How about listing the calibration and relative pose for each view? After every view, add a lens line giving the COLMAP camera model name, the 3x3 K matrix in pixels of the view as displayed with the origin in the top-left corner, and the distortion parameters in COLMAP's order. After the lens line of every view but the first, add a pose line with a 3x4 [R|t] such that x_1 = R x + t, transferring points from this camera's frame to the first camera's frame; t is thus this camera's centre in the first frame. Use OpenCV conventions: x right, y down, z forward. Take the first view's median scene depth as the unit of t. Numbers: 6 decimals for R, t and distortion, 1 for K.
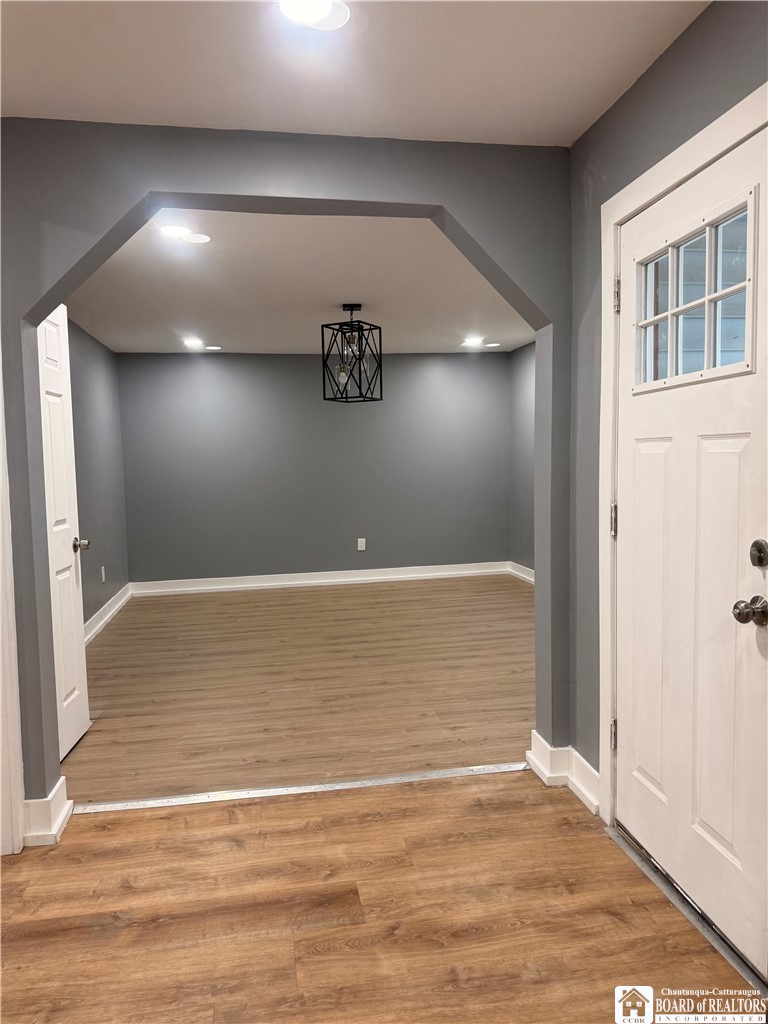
lens RADIAL K [[736.8, 0, 386.2], [0, 736.8, 511.0], [0, 0, 1]] dist [0.003003, -0.002030]
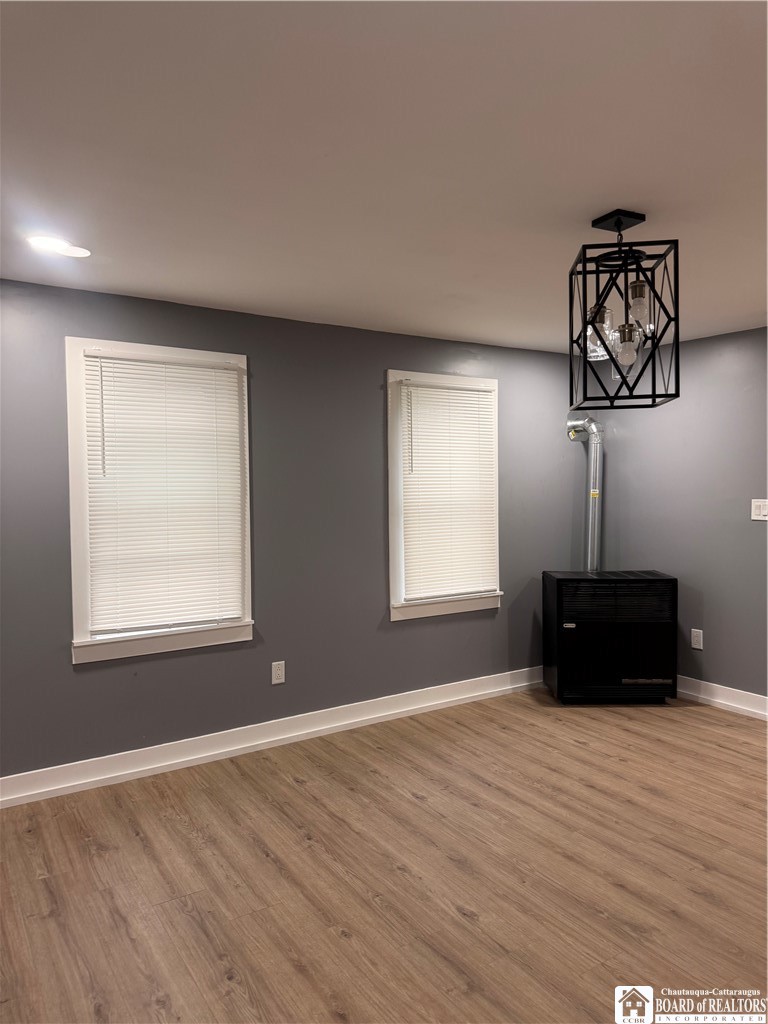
lens RADIAL K [[736.8, 0, 382.2], [0, 736.8, 509.2], [0, 0, 1]] dist [0.003003, -0.002030]
pose [[-0.382027, -0.010600, 0.924090, -0.410000], [0.096931, 0.993959, 0.051473, -0.115073], [-0.919054, 0.109237, -0.378692, 1.248777]]
